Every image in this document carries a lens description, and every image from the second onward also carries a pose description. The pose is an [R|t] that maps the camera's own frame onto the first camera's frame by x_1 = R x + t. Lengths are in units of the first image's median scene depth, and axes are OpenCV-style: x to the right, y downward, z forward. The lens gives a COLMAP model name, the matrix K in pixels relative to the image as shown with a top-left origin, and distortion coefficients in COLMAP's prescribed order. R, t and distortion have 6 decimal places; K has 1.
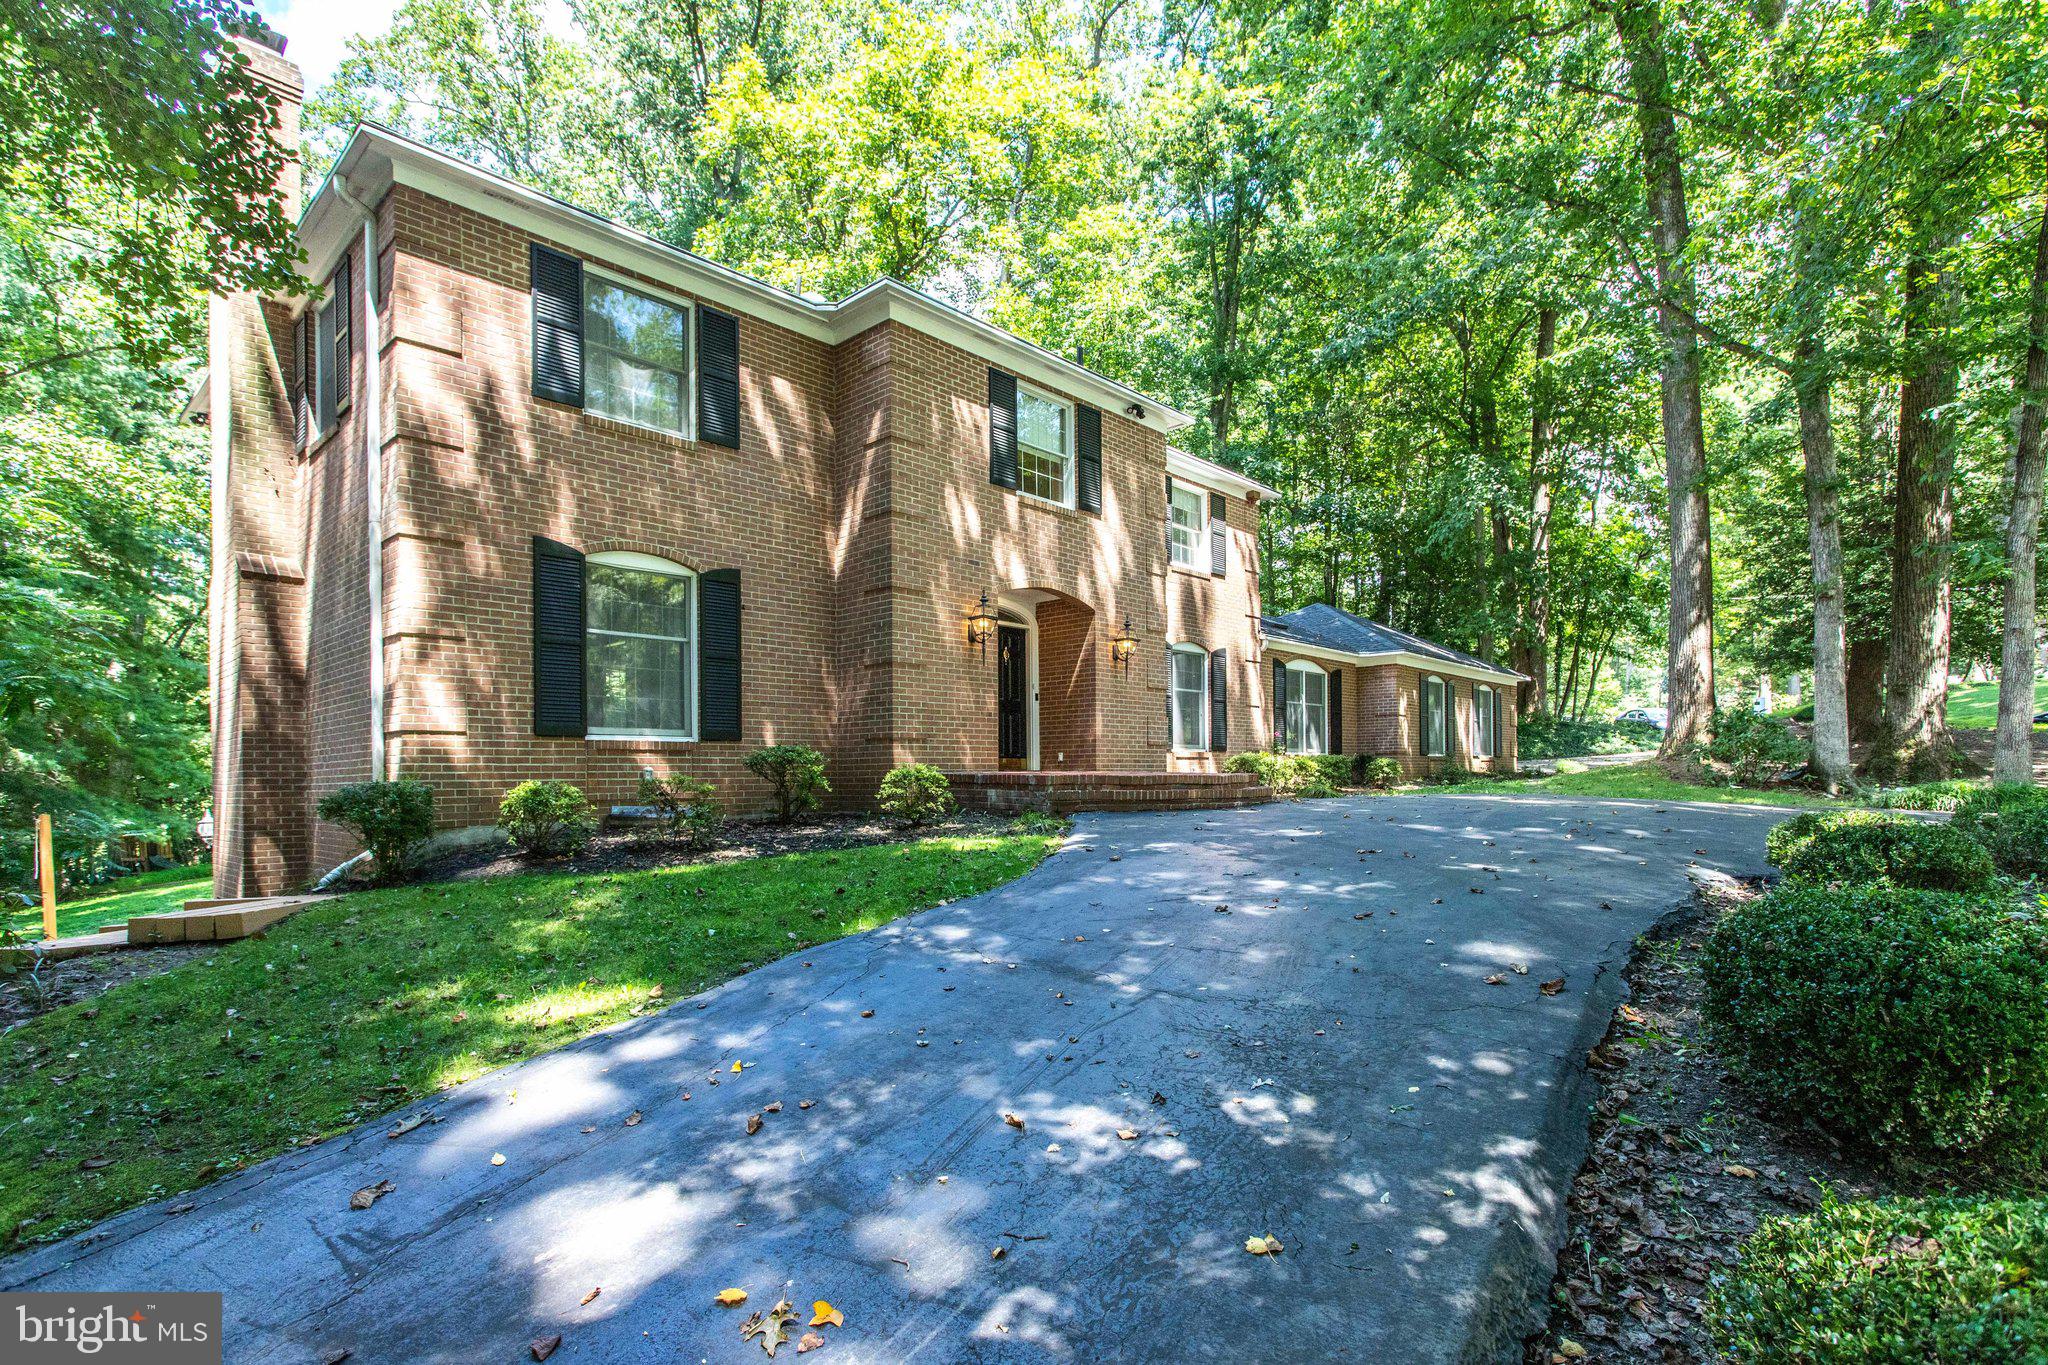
lens RADIAL K [[1001.8, 0, 1024.5], [0, 1001.8, 768.8], [0, 0, 1]] dist [-0.048945, 0.000150]
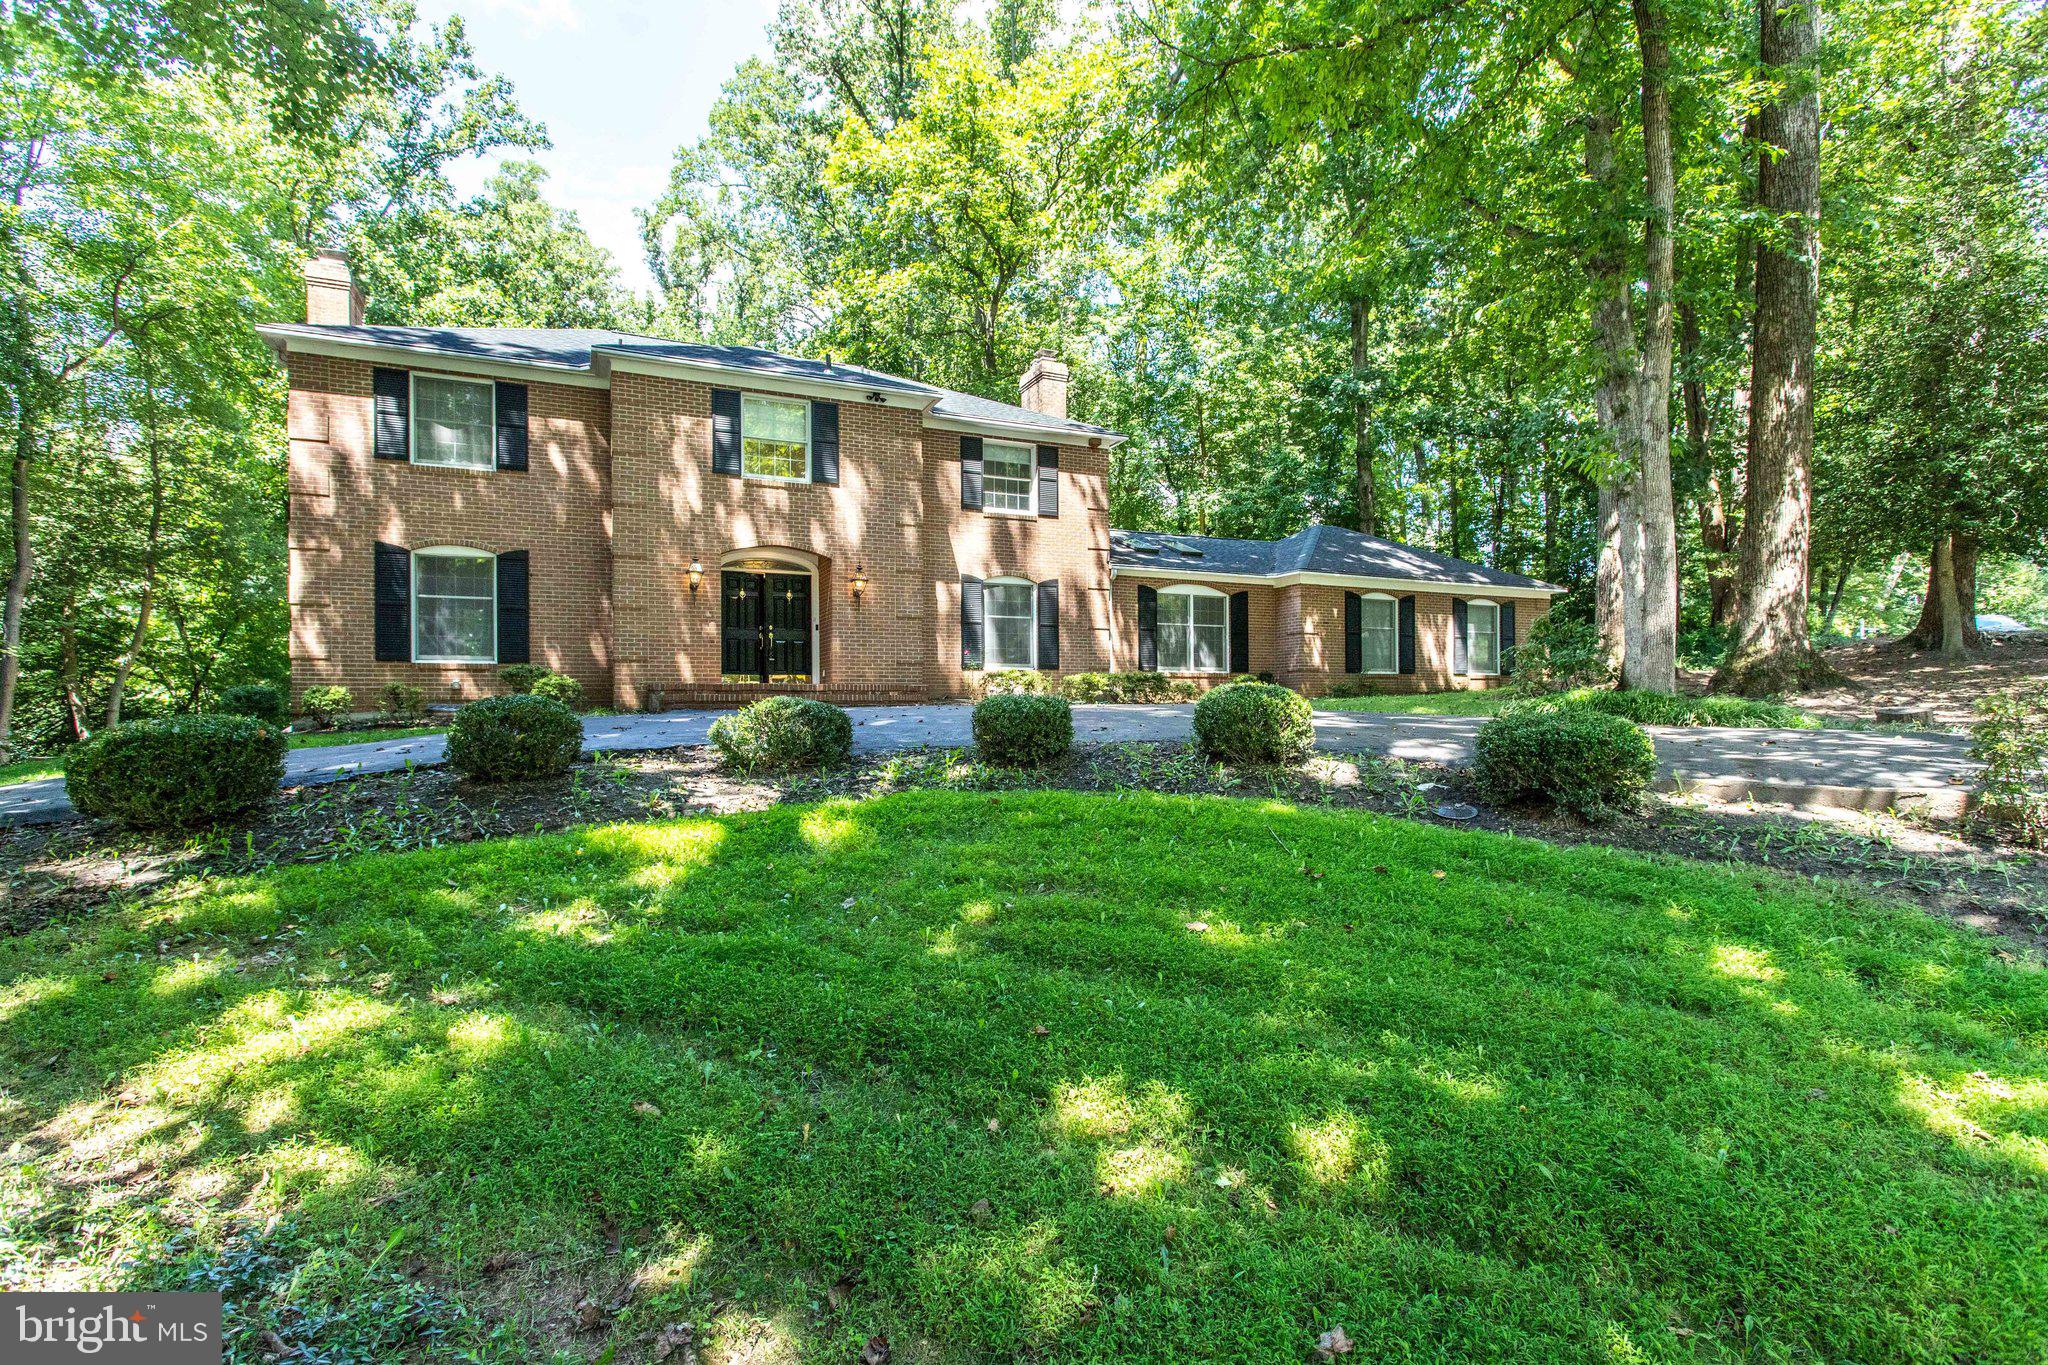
lens RADIAL K [[992.6, 0, 1023.5], [0, 992.6, 692.6], [0, 0, 1]] dist [-0.048329, 0.000549]
pose [[0.928592, -0.001581, -0.371099, 0.636069], [-0.000439, 0.999986, -0.005357, 0.016329], [0.371102, 0.005138, 0.928578, -0.069431]]
